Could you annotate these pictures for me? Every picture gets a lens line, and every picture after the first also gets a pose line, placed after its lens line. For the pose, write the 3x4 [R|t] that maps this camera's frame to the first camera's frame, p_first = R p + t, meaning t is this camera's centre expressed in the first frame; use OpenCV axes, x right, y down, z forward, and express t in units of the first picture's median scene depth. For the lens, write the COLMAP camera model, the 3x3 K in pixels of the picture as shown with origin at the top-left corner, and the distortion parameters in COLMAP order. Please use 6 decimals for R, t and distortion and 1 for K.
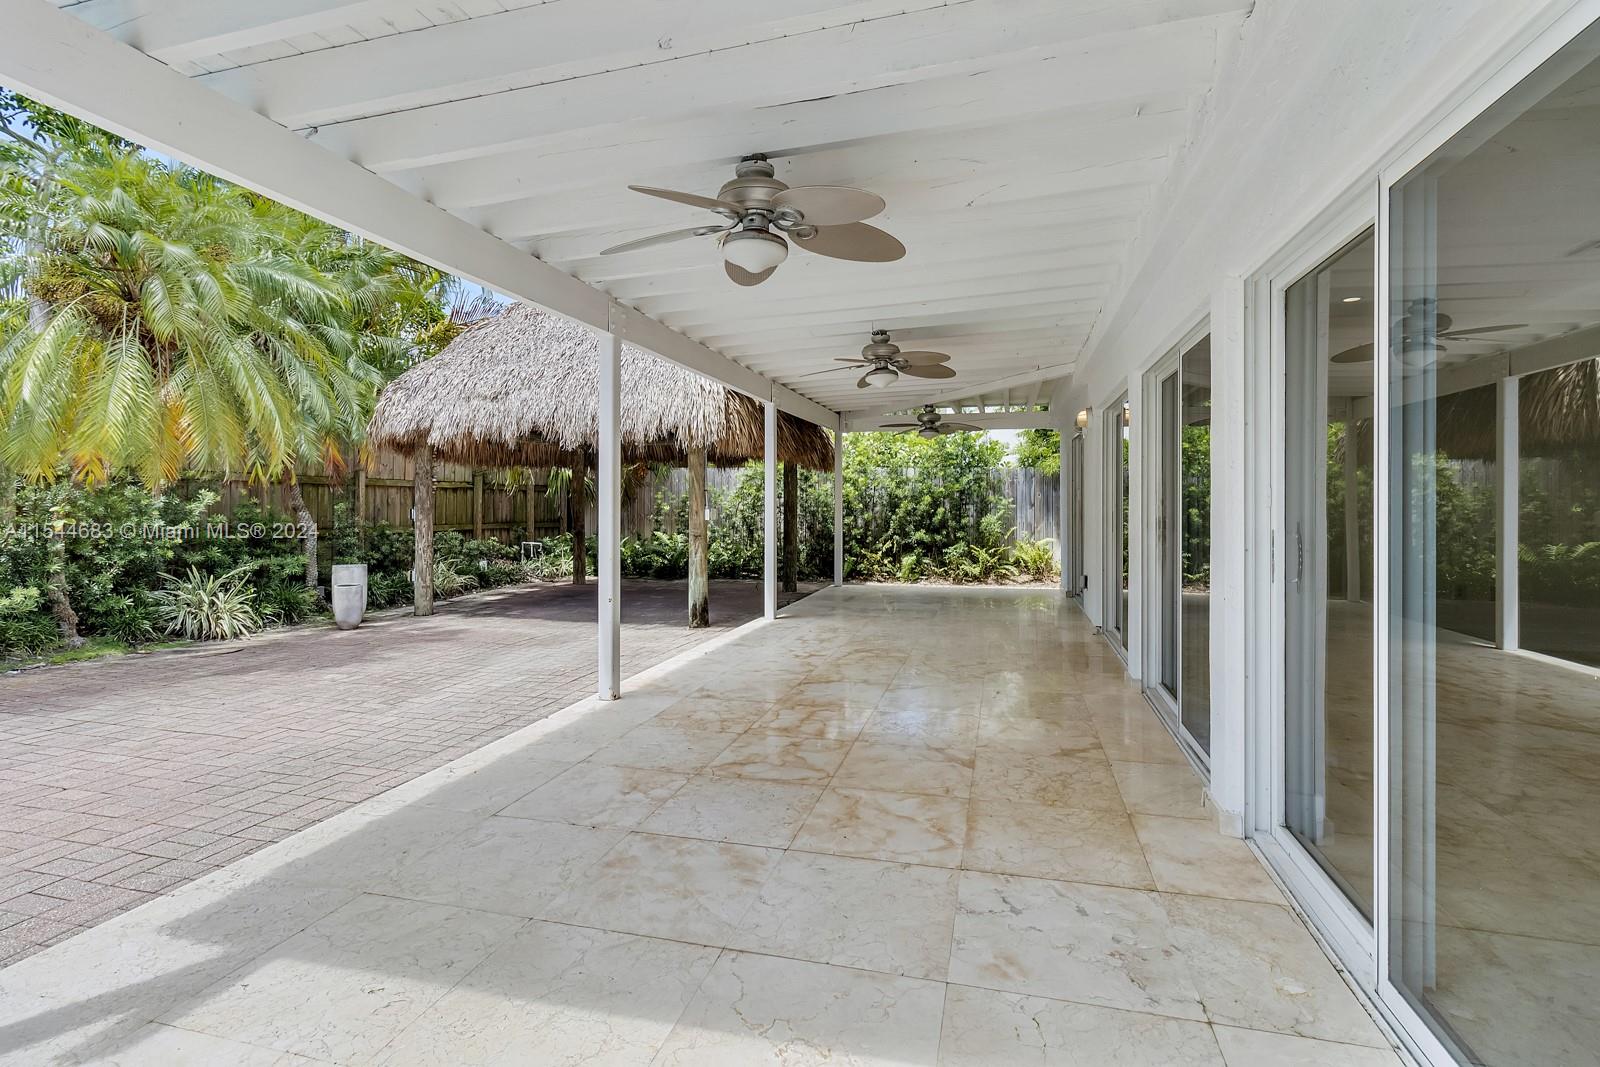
lens RADIAL K [[749.3, 0, 810.8], [0, 749.3, 504.8], [0, 0, 1]] dist [0.004249, 0.001680]
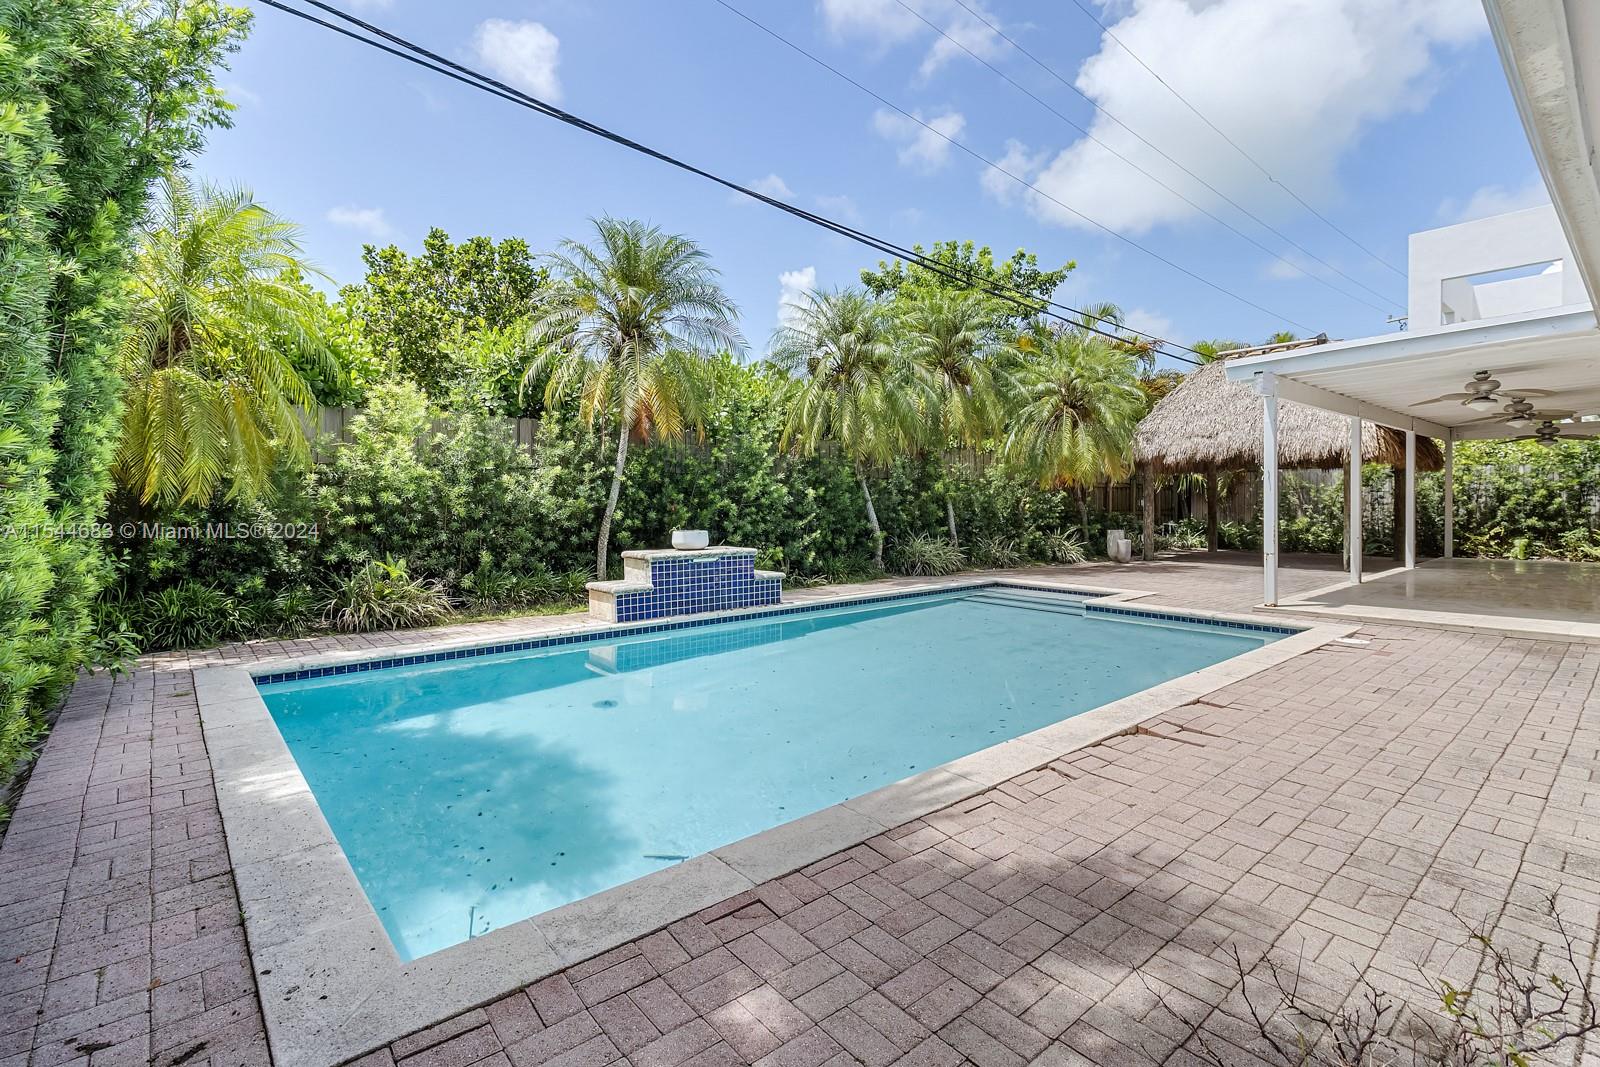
lens RADIAL K [[749.3, 0, 810.8], [0, 749.3, 504.8], [0, 0, 1]] dist [0.004249, 0.001680]
pose [[0.831136, 0.001178, -0.556068, -0.149368], [0.001780, 0.999987, 0.004780, 0.005369], [0.556067, -0.004963, 0.831123, -0.674441]]
